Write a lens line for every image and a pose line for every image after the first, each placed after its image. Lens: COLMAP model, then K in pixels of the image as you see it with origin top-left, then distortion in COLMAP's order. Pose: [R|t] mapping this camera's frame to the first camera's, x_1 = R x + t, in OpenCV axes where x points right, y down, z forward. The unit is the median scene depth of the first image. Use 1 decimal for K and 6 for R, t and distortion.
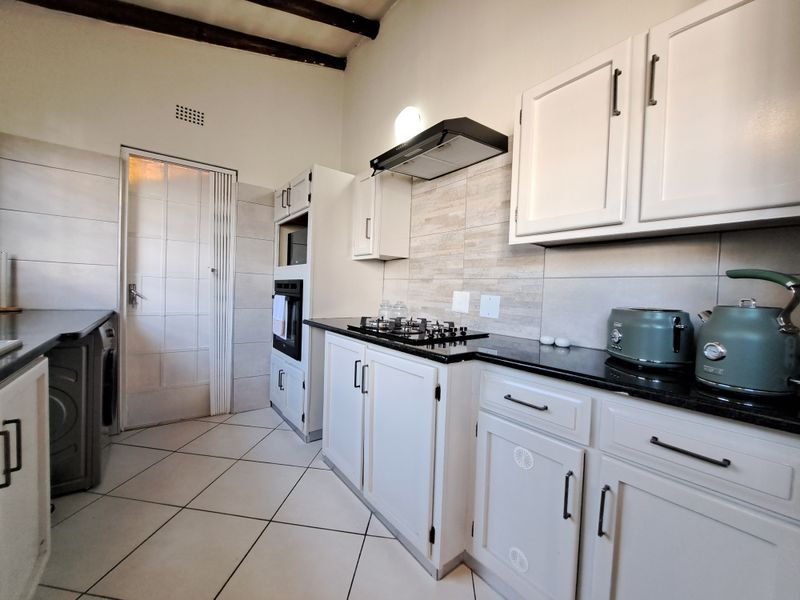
lens RADIAL K [[319.4, 0, 391.9], [0, 319.4, 300.6], [0, 0, 1]] dist [-0.018988, -0.000202]
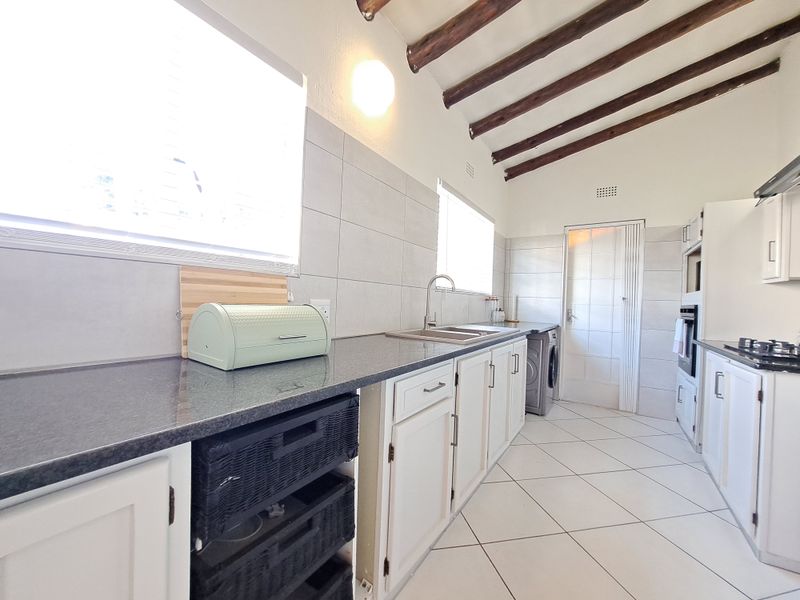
lens RADIAL K [[319.4, 0, 391.9], [0, 319.4, 300.6], [0, 0, 1]] dist [-0.018988, -0.000202]
pose [[0.317066, -0.027892, -0.947993, 0.411986], [-0.056869, 0.997210, -0.048361, 0.033085], [0.946697, 0.069245, 0.314595, -0.355795]]
